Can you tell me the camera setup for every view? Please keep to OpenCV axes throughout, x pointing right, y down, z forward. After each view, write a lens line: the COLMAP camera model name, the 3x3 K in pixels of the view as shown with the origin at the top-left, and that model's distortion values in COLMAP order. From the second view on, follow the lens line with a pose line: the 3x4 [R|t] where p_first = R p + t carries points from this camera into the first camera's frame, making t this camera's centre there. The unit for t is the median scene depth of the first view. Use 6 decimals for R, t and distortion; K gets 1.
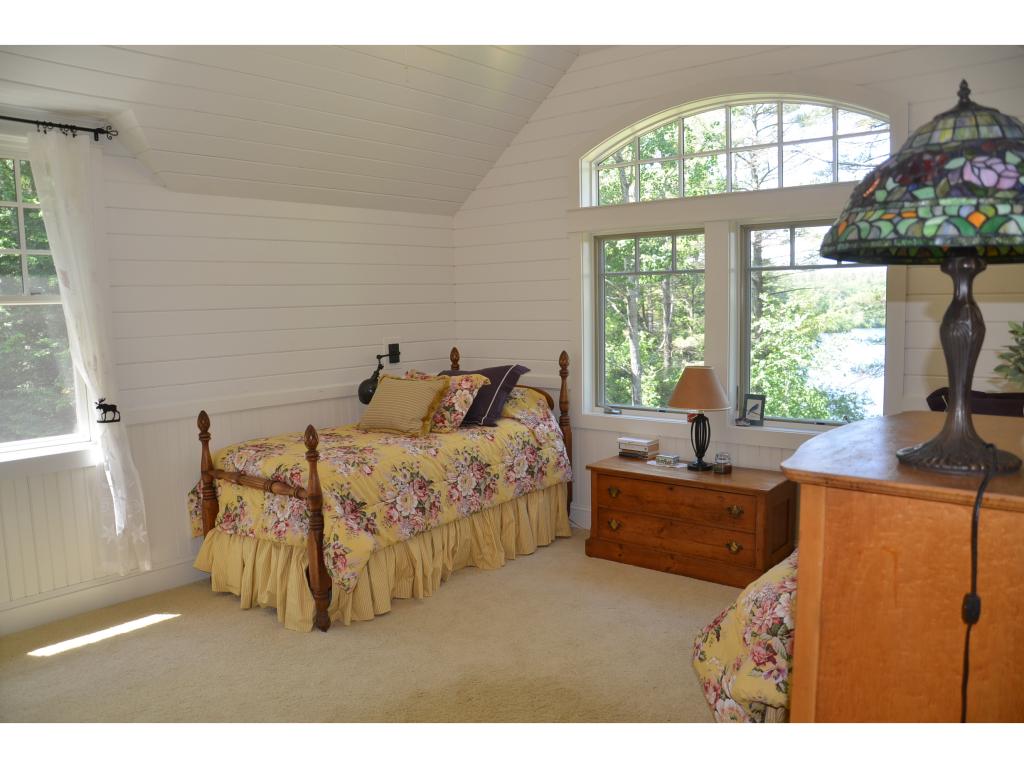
lens RADIAL K [[799.9, 0, 505.4], [0, 799.9, 385.2], [0, 0, 1]] dist [-0.163377, 0.132211]
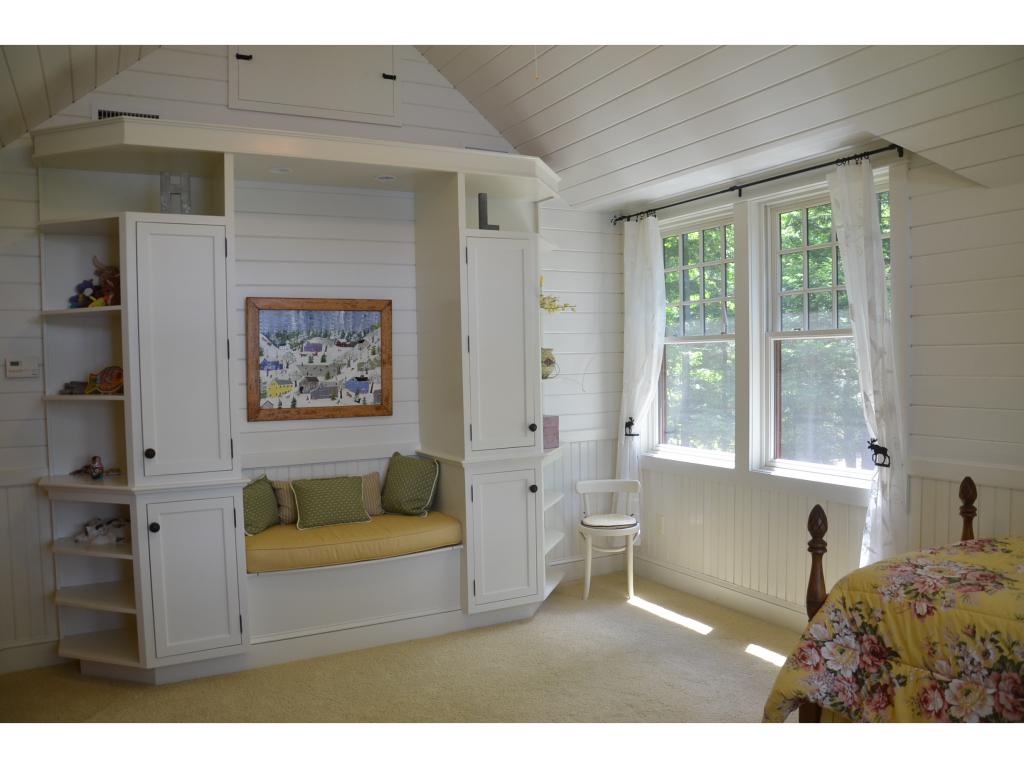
lens RADIAL K [[799.9, 0, 505.4], [0, 799.9, 385.2], [0, 0, 1]] dist [-0.163377, 0.132211]
pose [[-0.364545, 0.062862, -0.929061, 0.493236], [-0.061567, 0.993909, 0.091407, -0.102798], [0.929148, 0.090521, -0.358454, 0.902968]]
